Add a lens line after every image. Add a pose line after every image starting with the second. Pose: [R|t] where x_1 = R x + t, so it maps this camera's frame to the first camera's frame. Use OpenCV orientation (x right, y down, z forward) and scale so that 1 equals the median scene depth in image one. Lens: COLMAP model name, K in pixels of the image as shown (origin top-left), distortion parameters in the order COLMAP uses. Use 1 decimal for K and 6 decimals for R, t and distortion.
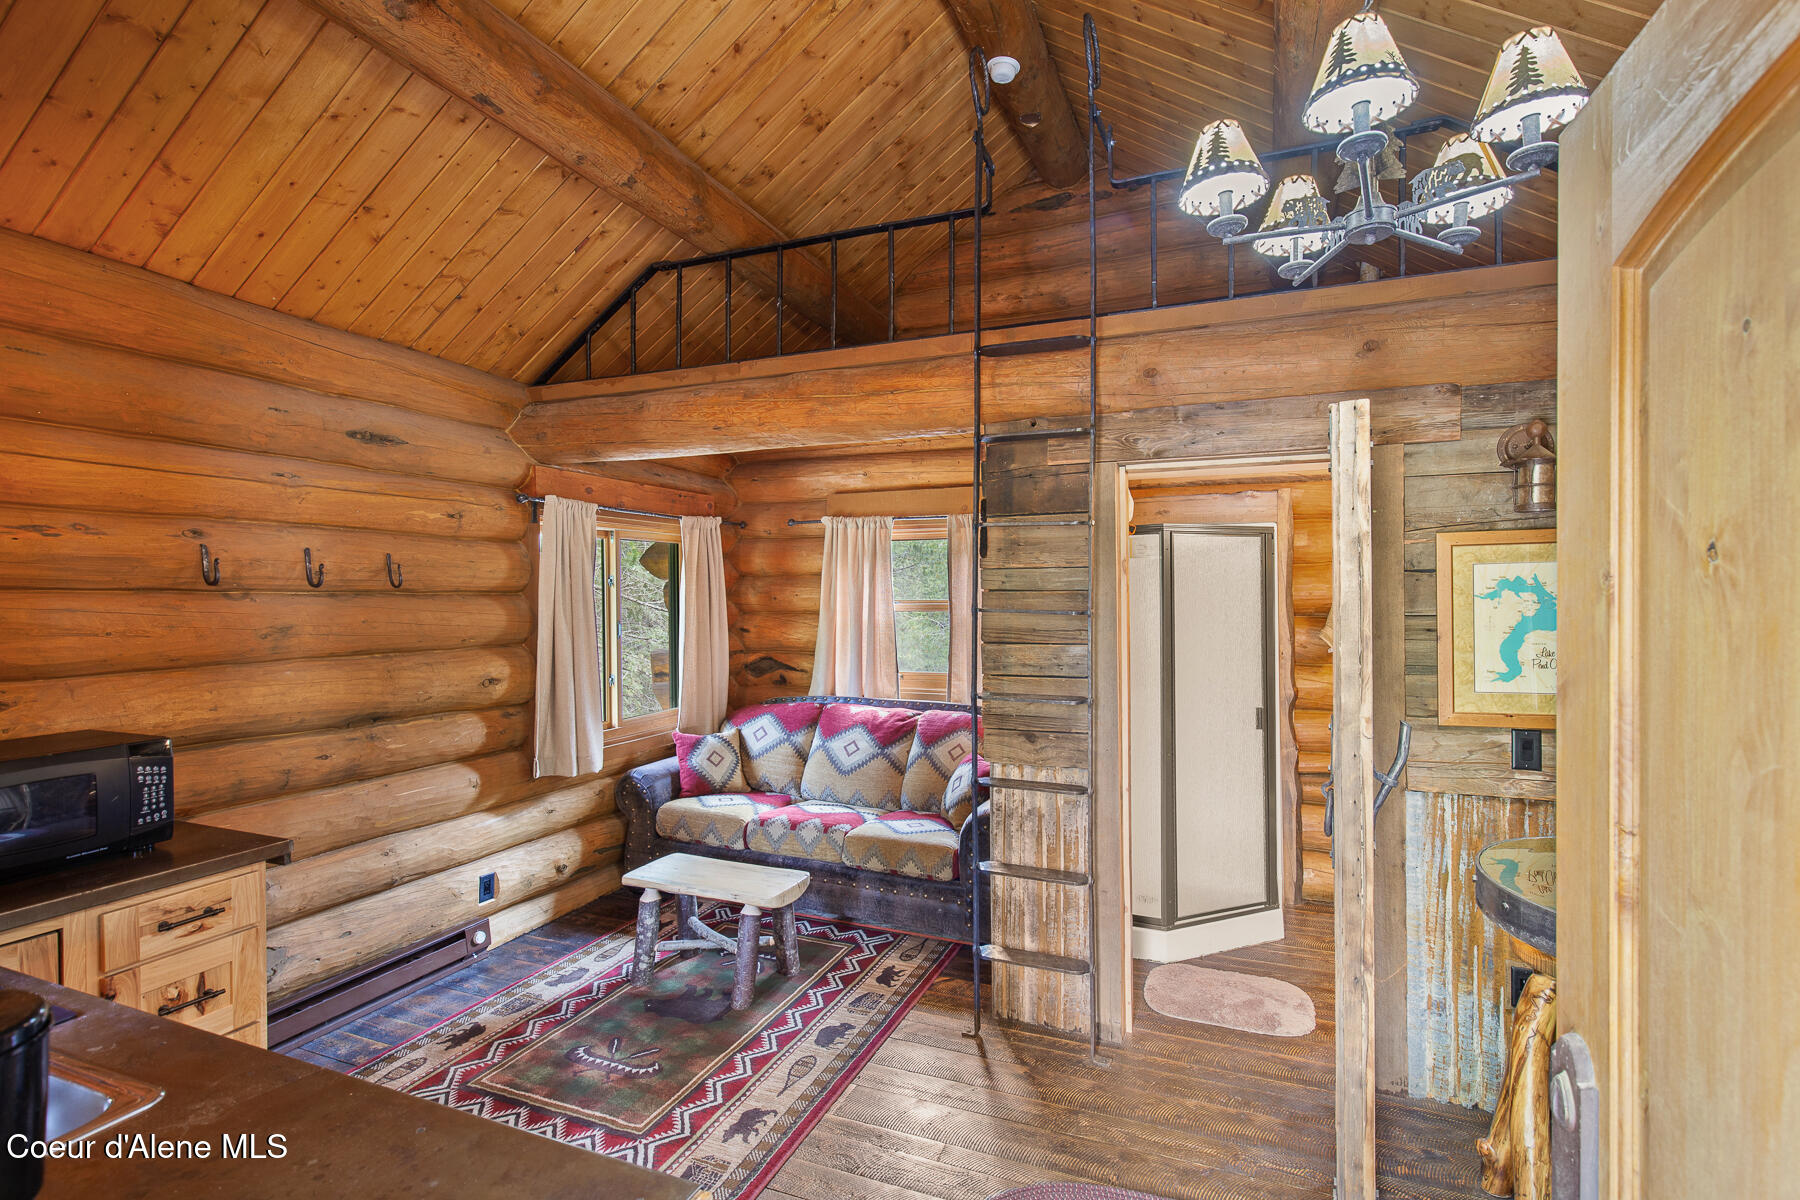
lens RADIAL K [[822.8, 0, 942.5], [0, 822.8, 605.7], [0, 0, 1]] dist [0.005664, -0.001212]
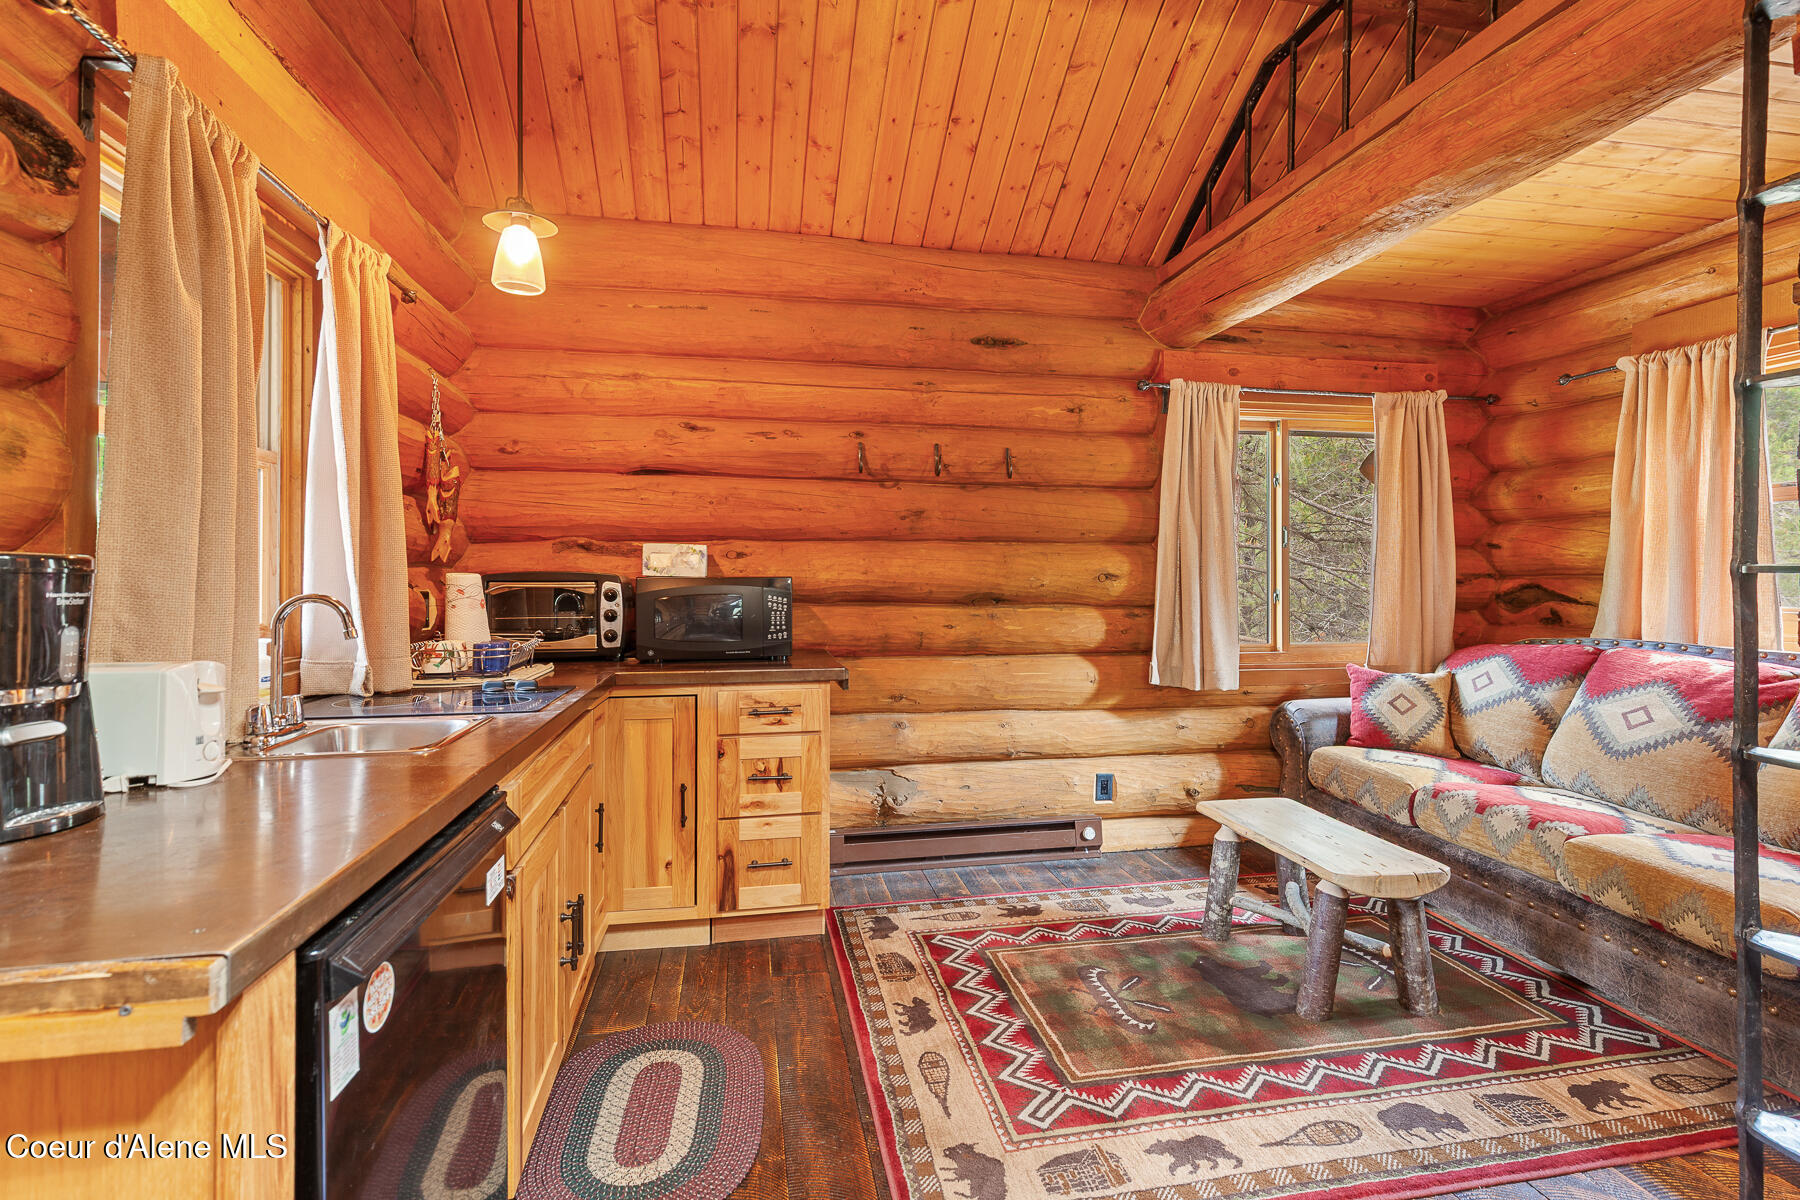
lens RADIAL K [[822.8, 0, 905.3], [0, 822.8, 581.7], [0, 0, 1]] dist [0.005664, -0.001212]
pose [[0.531572, 0.006951, -0.846984, 0.155866], [-0.007818, 0.999964, 0.003300, 0.100534], [0.846977, 0.004867, 0.531607, 0.292047]]
